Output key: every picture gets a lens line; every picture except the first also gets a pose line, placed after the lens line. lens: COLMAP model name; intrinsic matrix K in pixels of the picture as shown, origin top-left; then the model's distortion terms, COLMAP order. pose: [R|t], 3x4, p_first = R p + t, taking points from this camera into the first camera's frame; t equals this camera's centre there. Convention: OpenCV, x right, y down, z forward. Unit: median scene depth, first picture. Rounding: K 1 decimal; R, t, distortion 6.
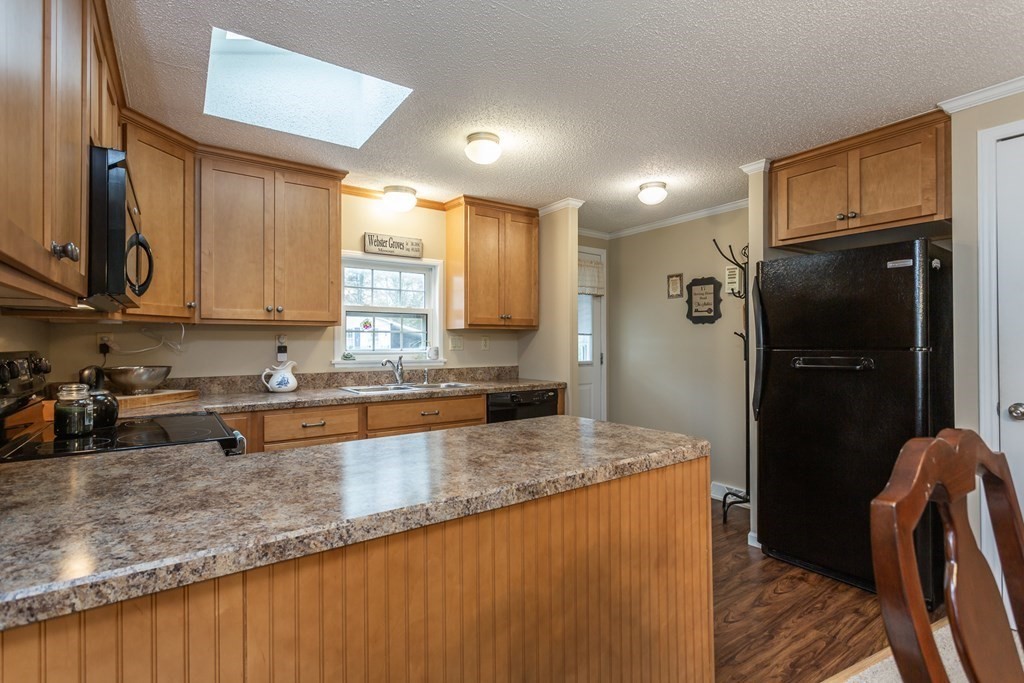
lens RADIAL K [[481.2, 0, 512.0], [0, 481.2, 341.5], [0, 0, 1]] dist [0.000255, 0.000784]
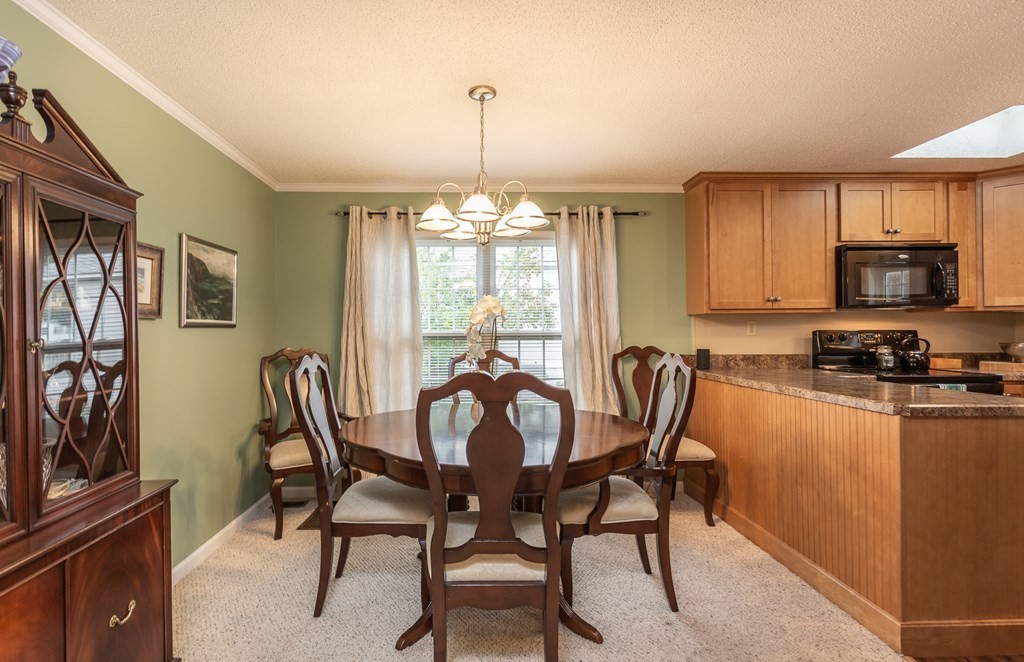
lens RADIAL K [[495.0, 0, 488.6], [0, 495.0, 325.9], [0, 0, 1]] dist [0.001823, 0.000724]
pose [[-0.543611, -0.000708, -0.839337, 0.903454], [0.006365, 0.999967, -0.004965, 0.000865], [0.839313, -0.008041, -0.543589, 0.356561]]
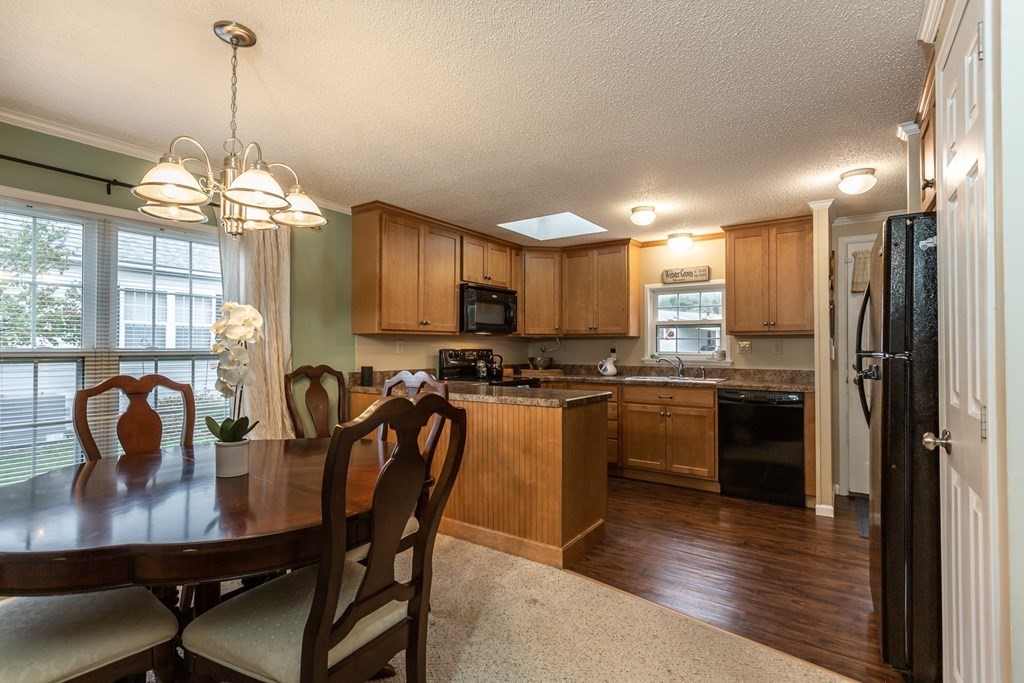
lens RADIAL K [[481.2, 0, 512.0], [0, 481.2, 341.5], [0, 0, 1]] dist [0.000255, 0.000784]
pose [[0.341231, -0.007915, -0.939946, 0.903422], [-0.001860, 0.999957, -0.009096, 0.000495], [0.939977, 0.004852, 0.341202, 0.091009]]
